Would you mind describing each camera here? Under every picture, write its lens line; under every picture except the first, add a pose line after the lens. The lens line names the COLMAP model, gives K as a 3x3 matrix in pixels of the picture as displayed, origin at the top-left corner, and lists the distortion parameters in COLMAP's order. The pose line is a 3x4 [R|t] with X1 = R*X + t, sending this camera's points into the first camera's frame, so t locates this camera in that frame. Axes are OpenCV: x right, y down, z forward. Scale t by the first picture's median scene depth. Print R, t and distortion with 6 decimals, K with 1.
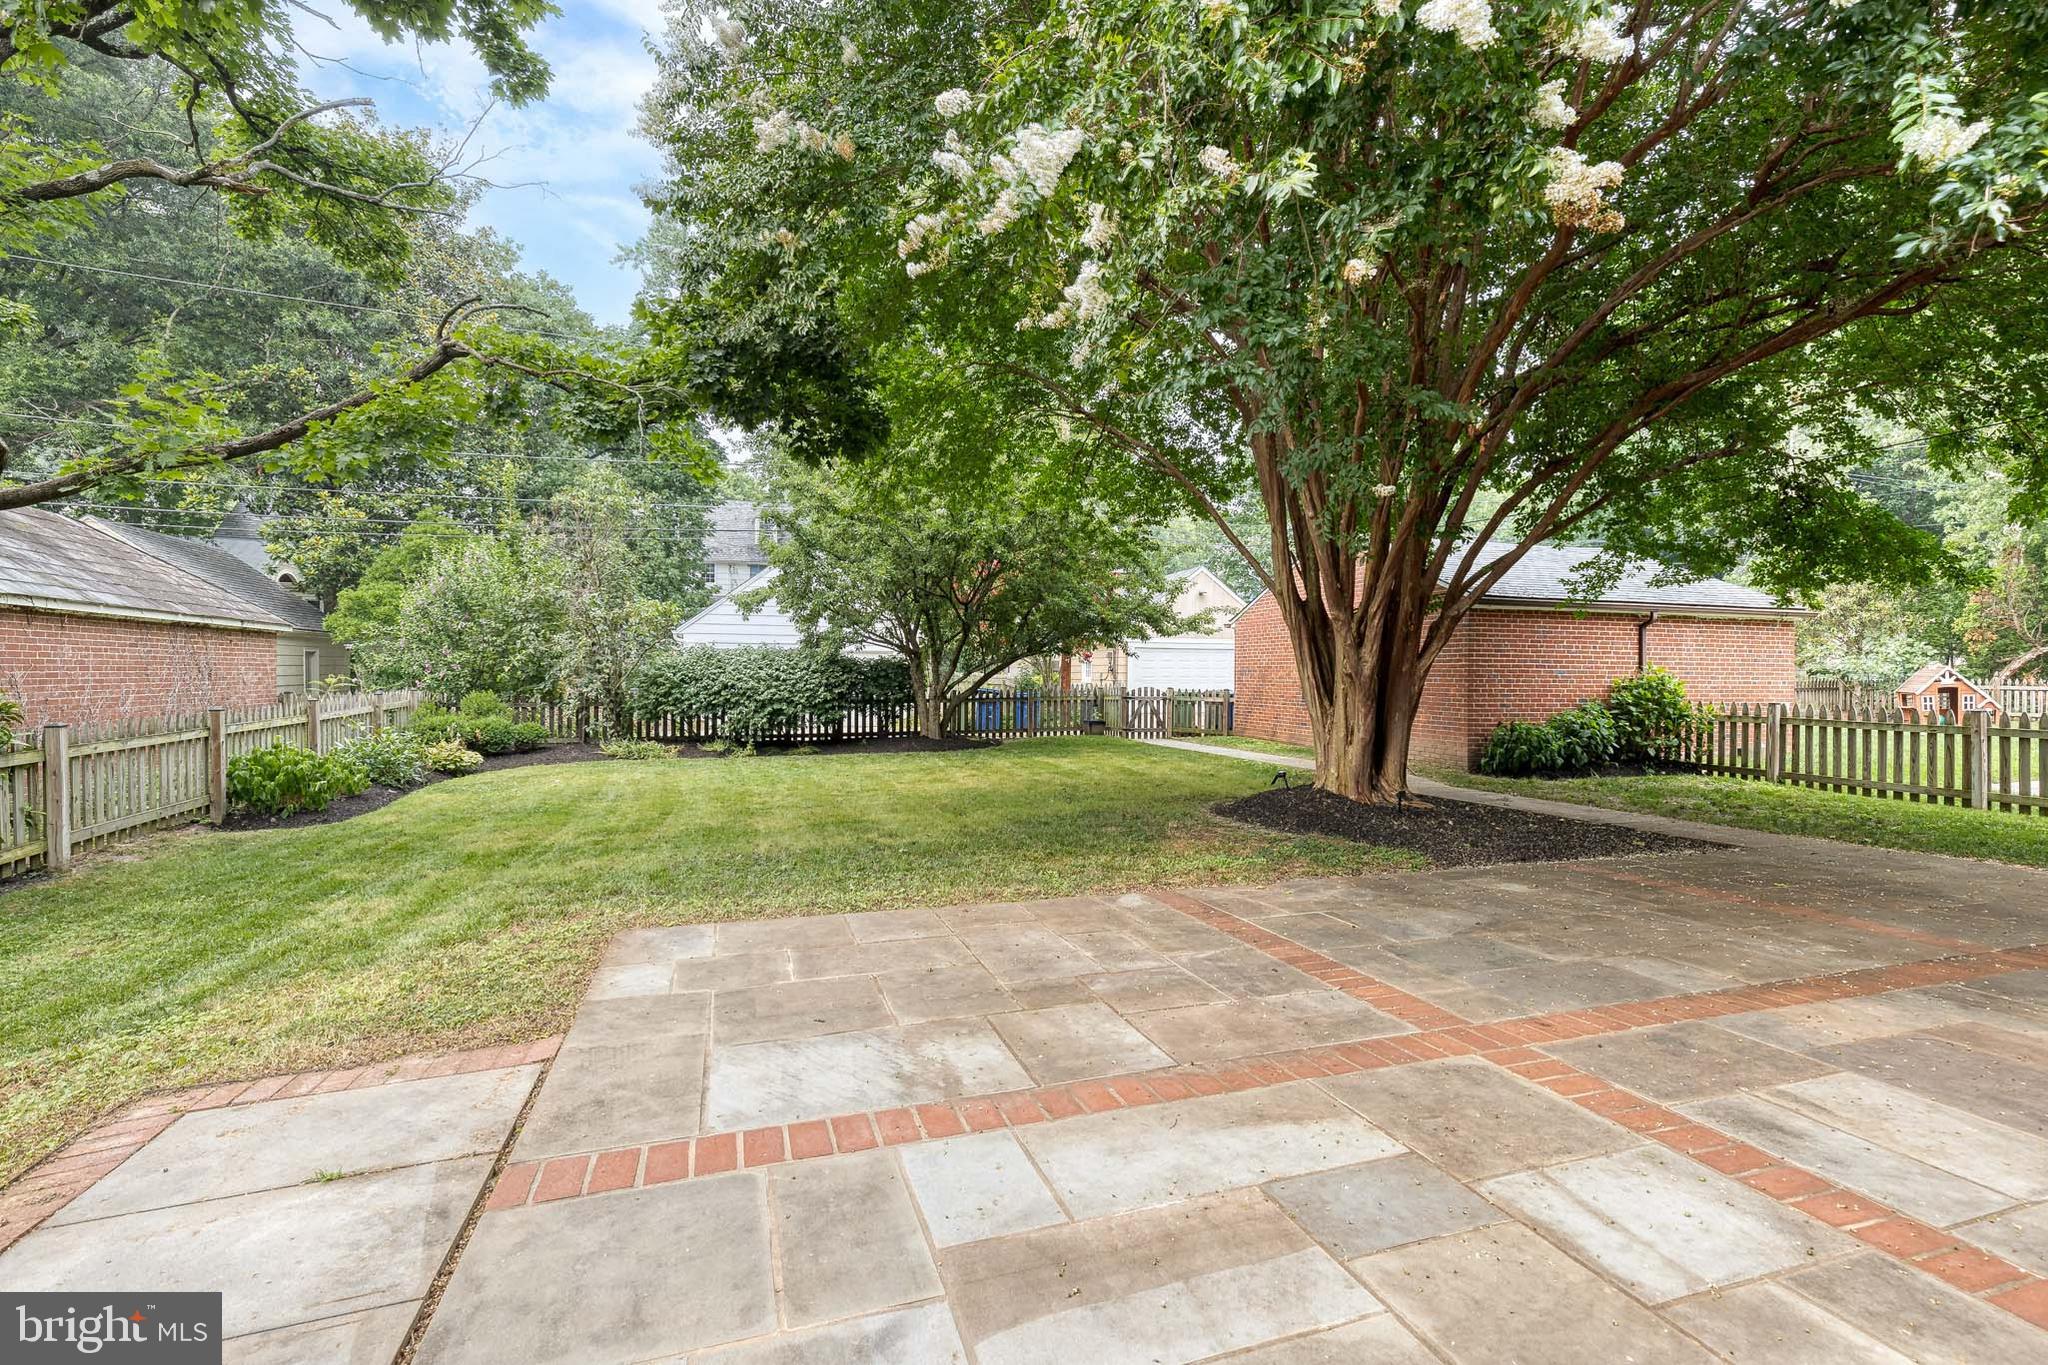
lens RADIAL K [[936.6, 0, 1042.6], [0, 936.6, 683.8], [0, 0, 1]] dist [0.014288, 0.000341]
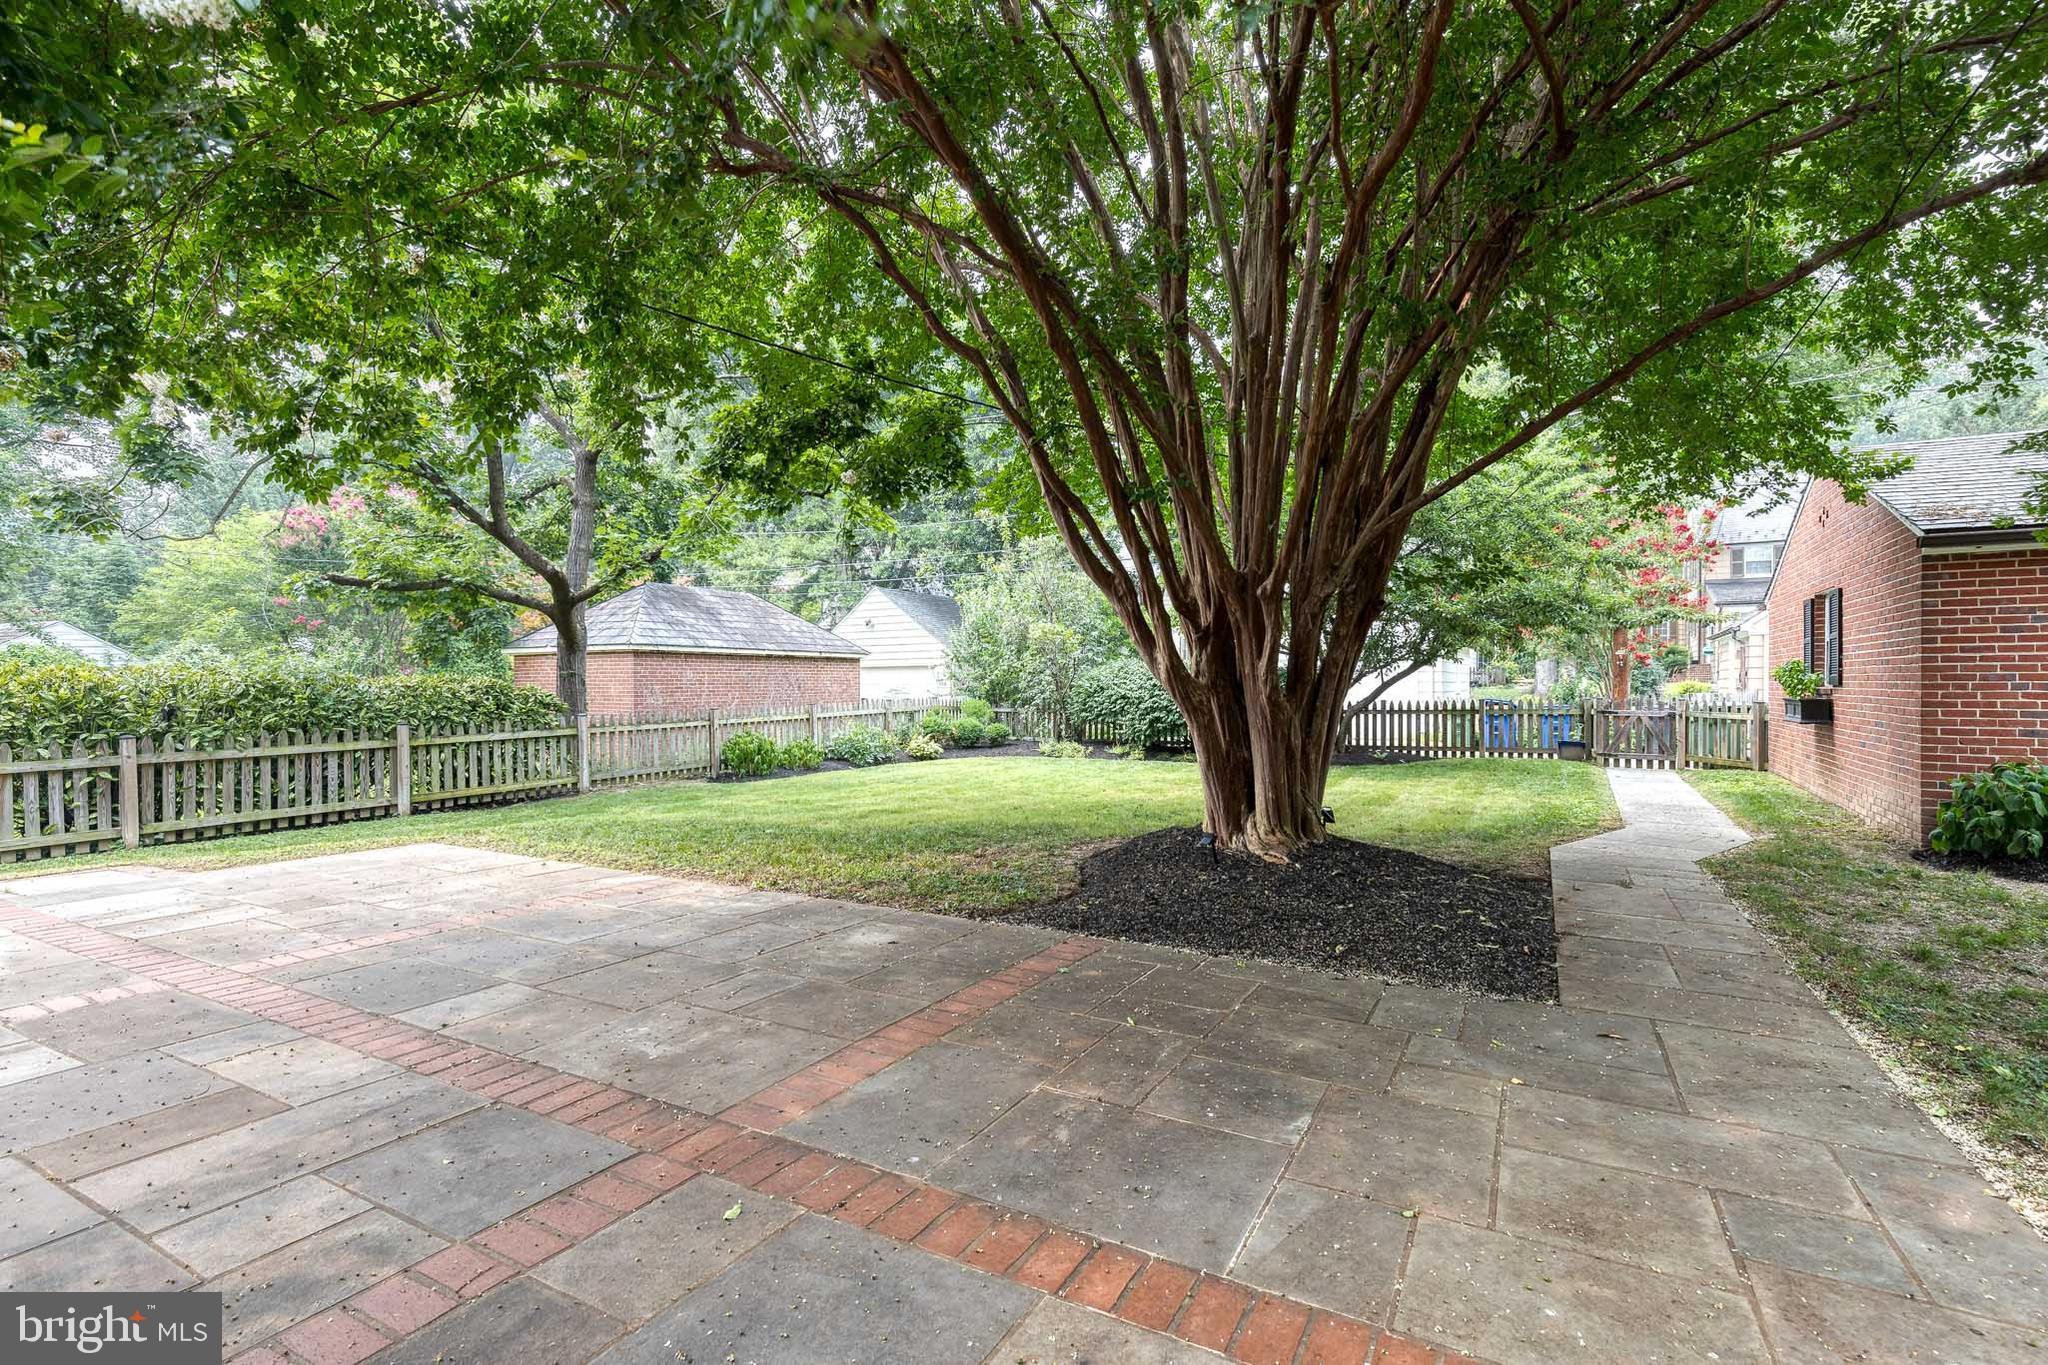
lens RADIAL K [[936.6, 0, 1029.2], [0, 936.6, 685.9], [0, 0, 1]] dist [0.014288, 0.000341]
pose [[0.662645, -0.003488, -0.748925, 0.545928], [-0.000817, 0.999985, -0.005380, -0.003225], [0.748933, 0.004177, 0.662633, 0.249162]]
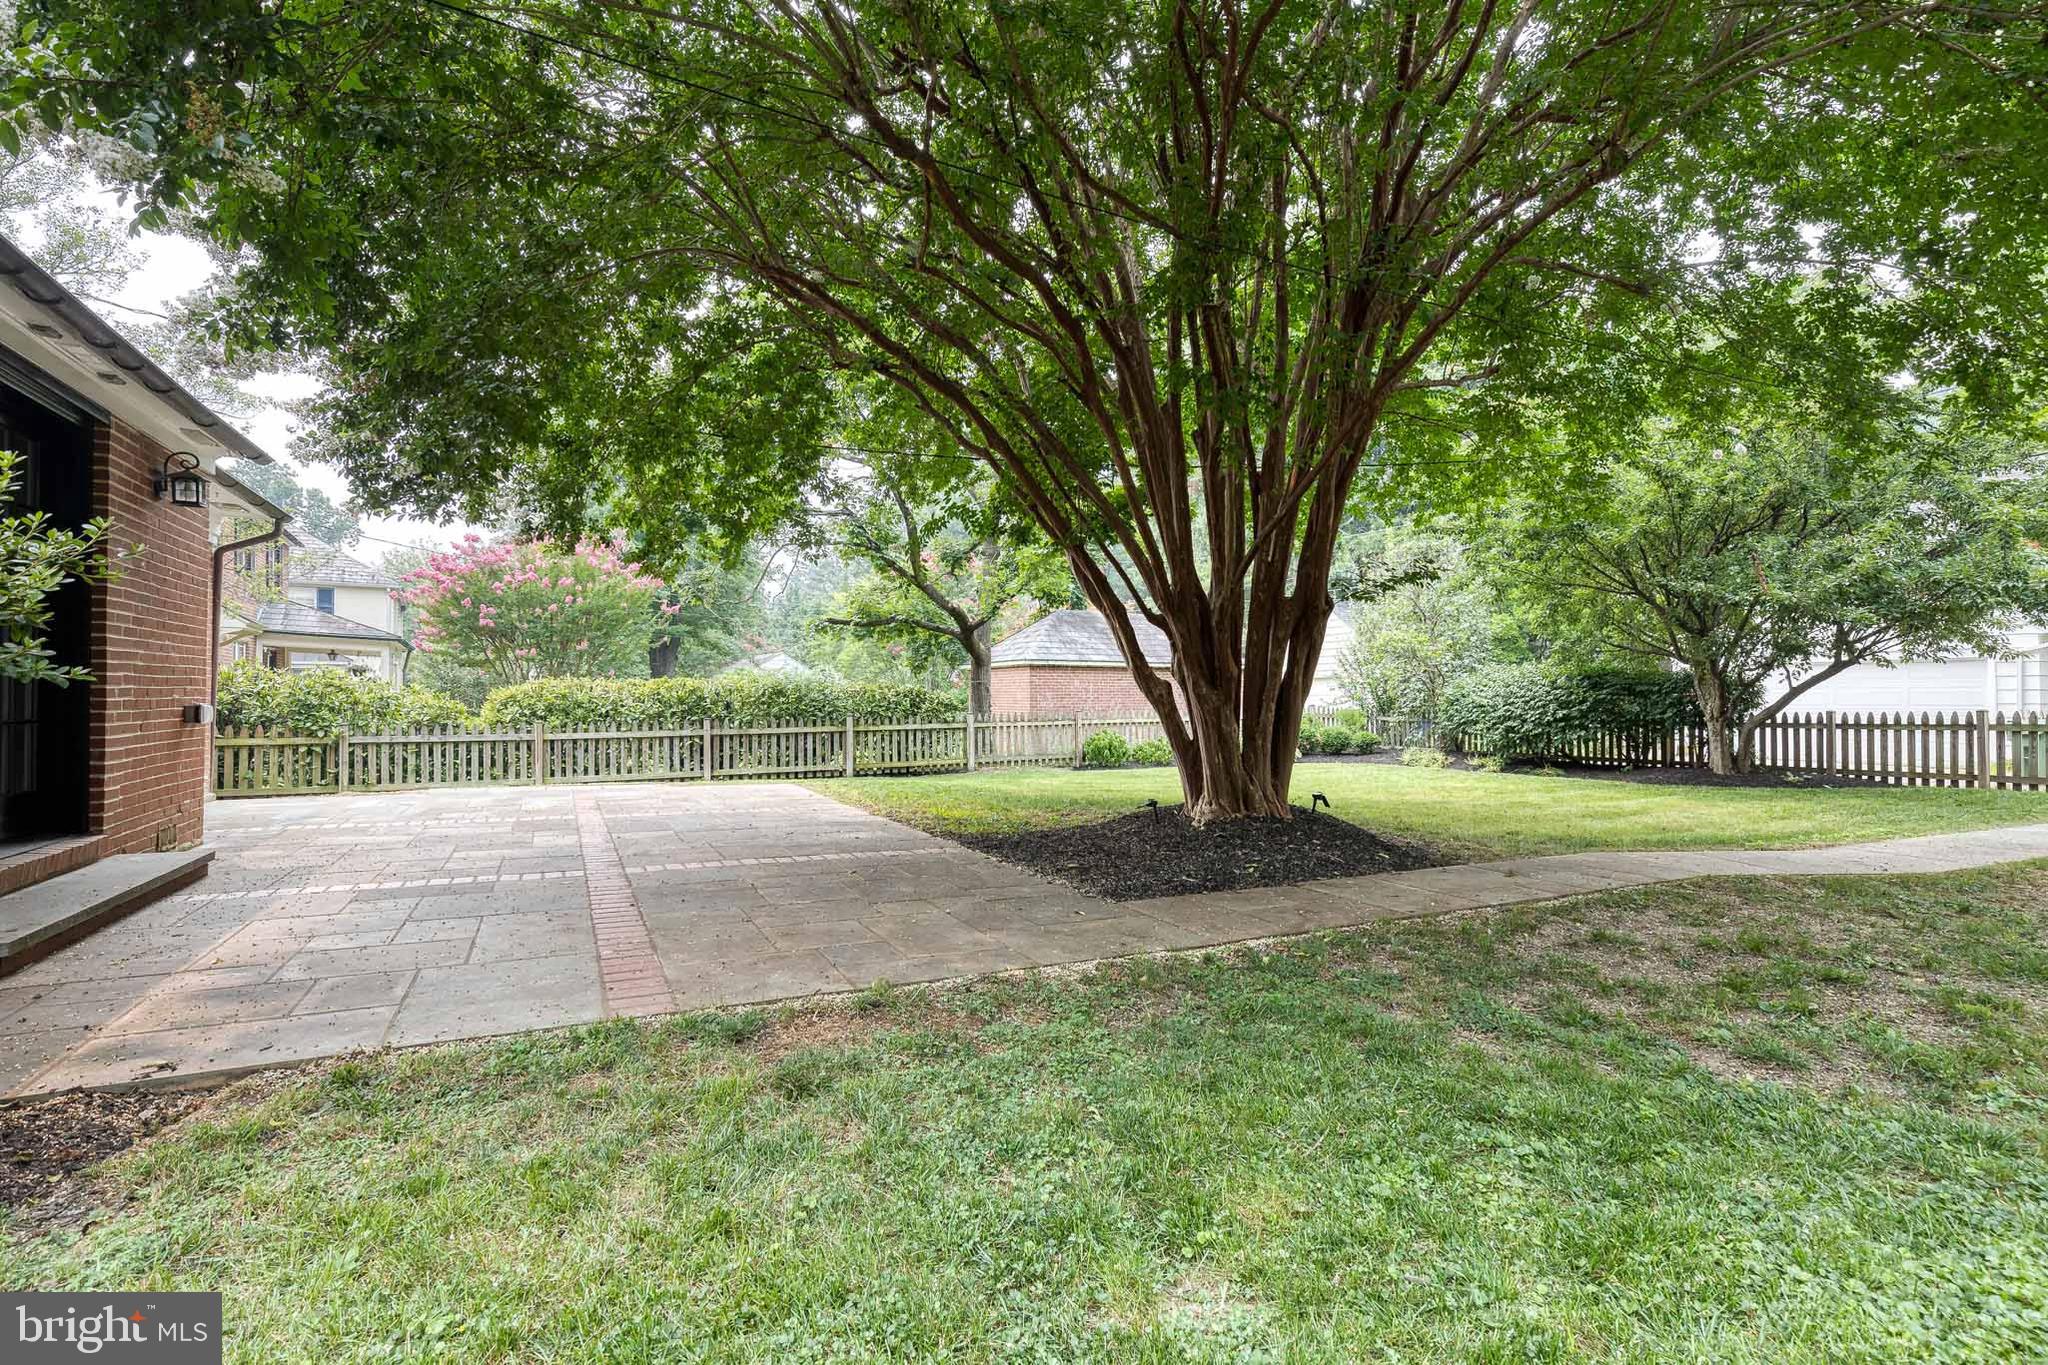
lens RADIAL K [[936.6, 0, 1023.2], [0, 936.6, 691.1], [0, 0, 1]] dist [0.014288, 0.000341]
pose [[0.123876, -0.010765, -0.992239, 0.841637], [-0.008415, 0.999894, -0.011899, 0.007276], [0.992262, 0.009823, 0.123772, 0.481542]]
